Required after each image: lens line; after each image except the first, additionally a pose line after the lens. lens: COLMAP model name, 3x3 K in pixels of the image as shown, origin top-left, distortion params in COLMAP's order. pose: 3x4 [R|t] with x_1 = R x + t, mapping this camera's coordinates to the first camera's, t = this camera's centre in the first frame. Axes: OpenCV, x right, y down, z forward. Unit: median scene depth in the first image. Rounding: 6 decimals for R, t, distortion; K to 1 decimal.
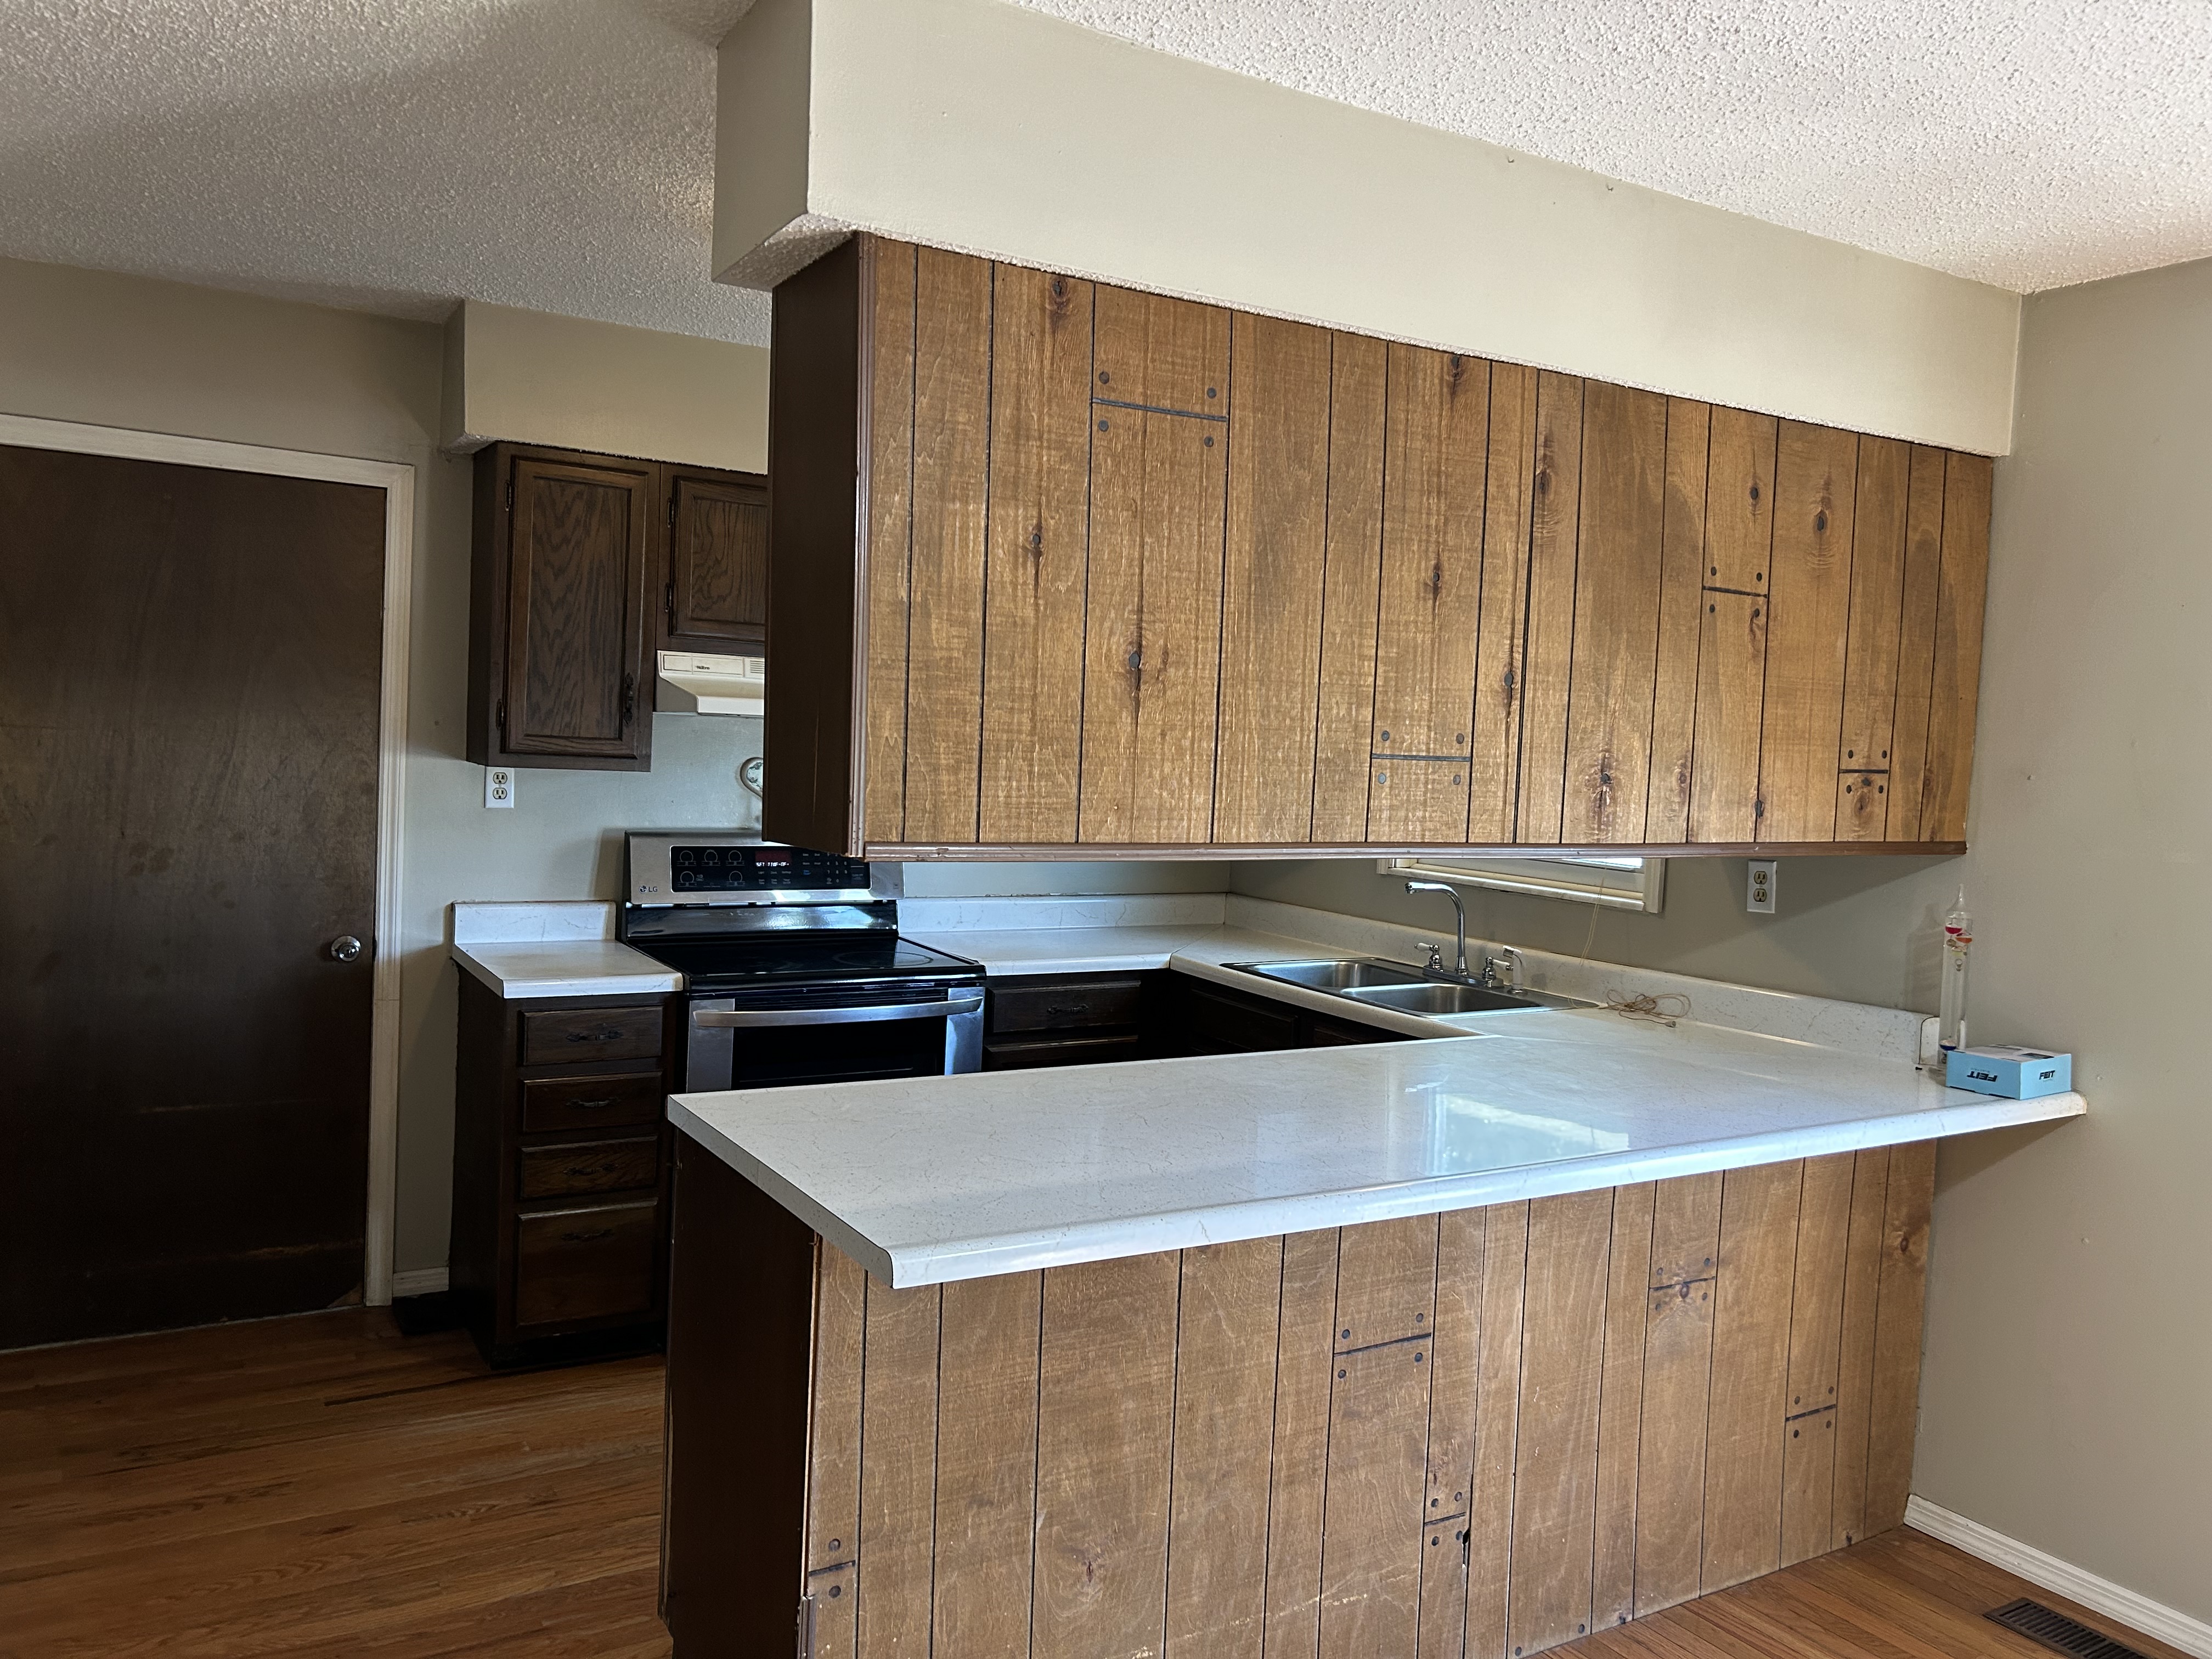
lens RADIAL K [[1670.9, 0, 1106.0], [0, 1670.9, 829.5], [0, 0, 1]] dist [0.006200, 0.001264]
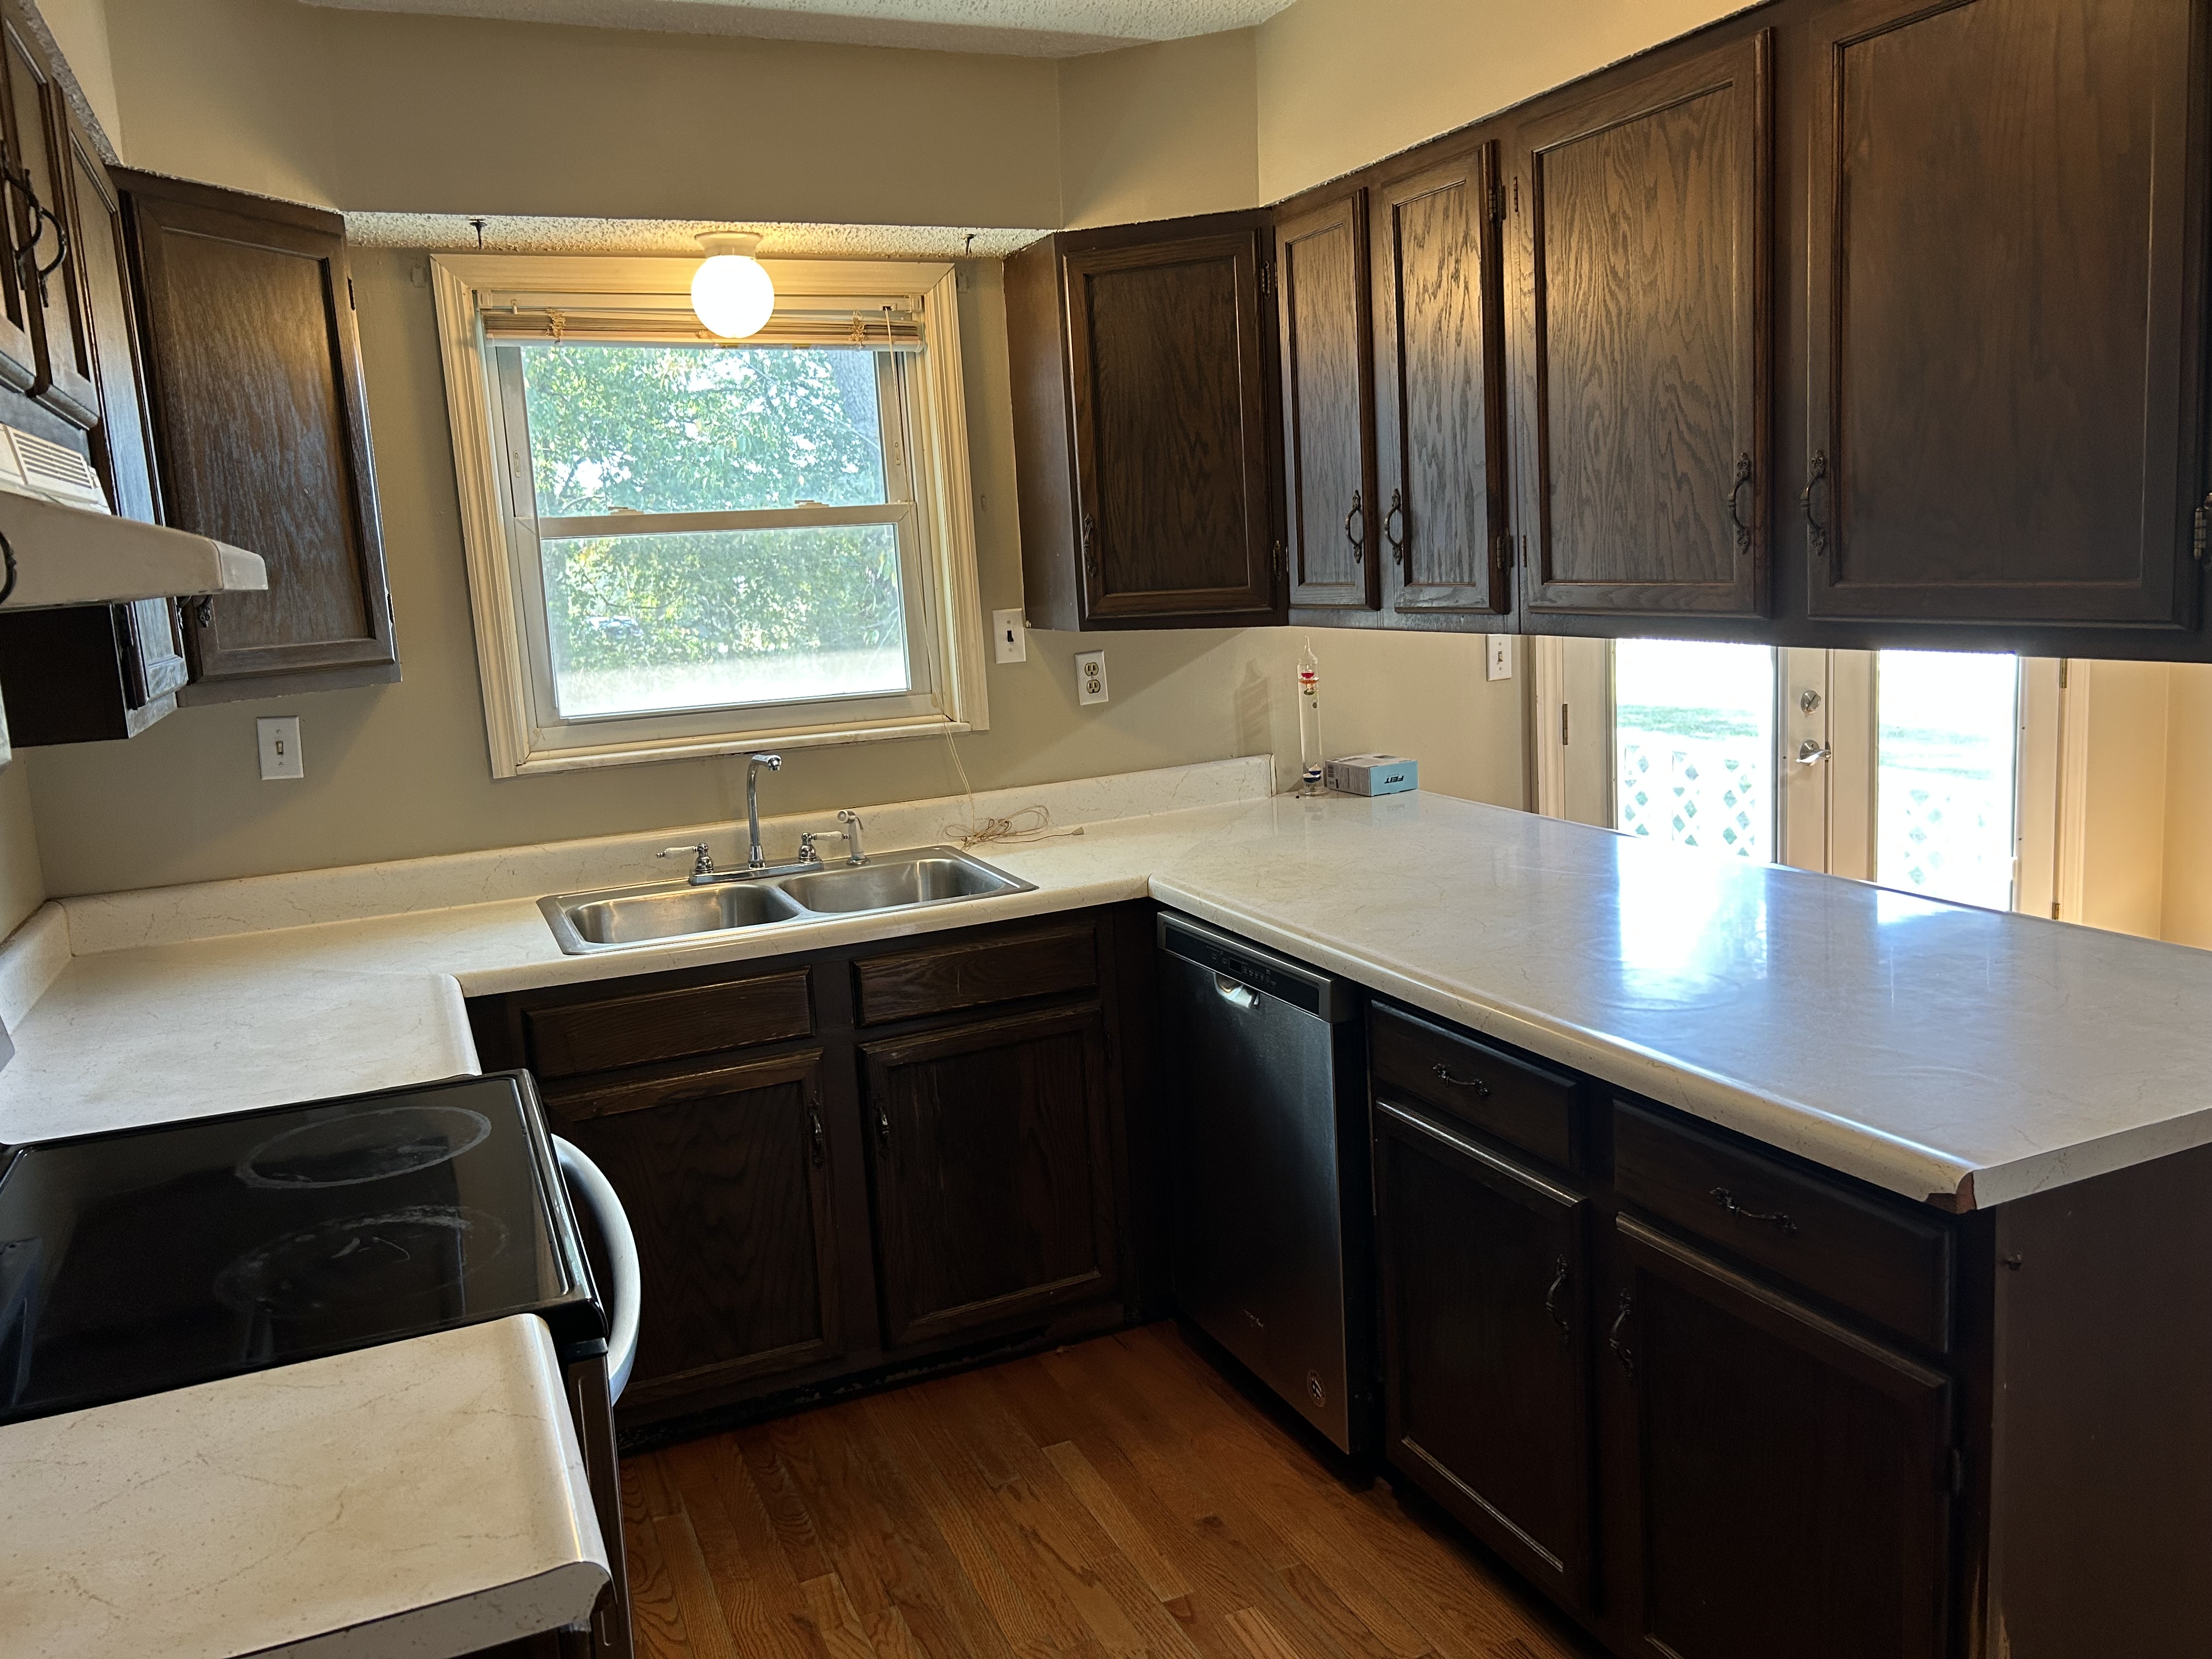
lens RADIAL K [[1670.9, 0, 1106.0], [0, 1670.9, 829.5], [0, 0, 1]] dist [0.006200, 0.001264]
pose [[0.124288, -0.209718, 0.969830, -0.602758], [0.121872, 0.973235, 0.194836, -0.072031], [-0.984733, 0.093979, 0.146520, 0.852003]]
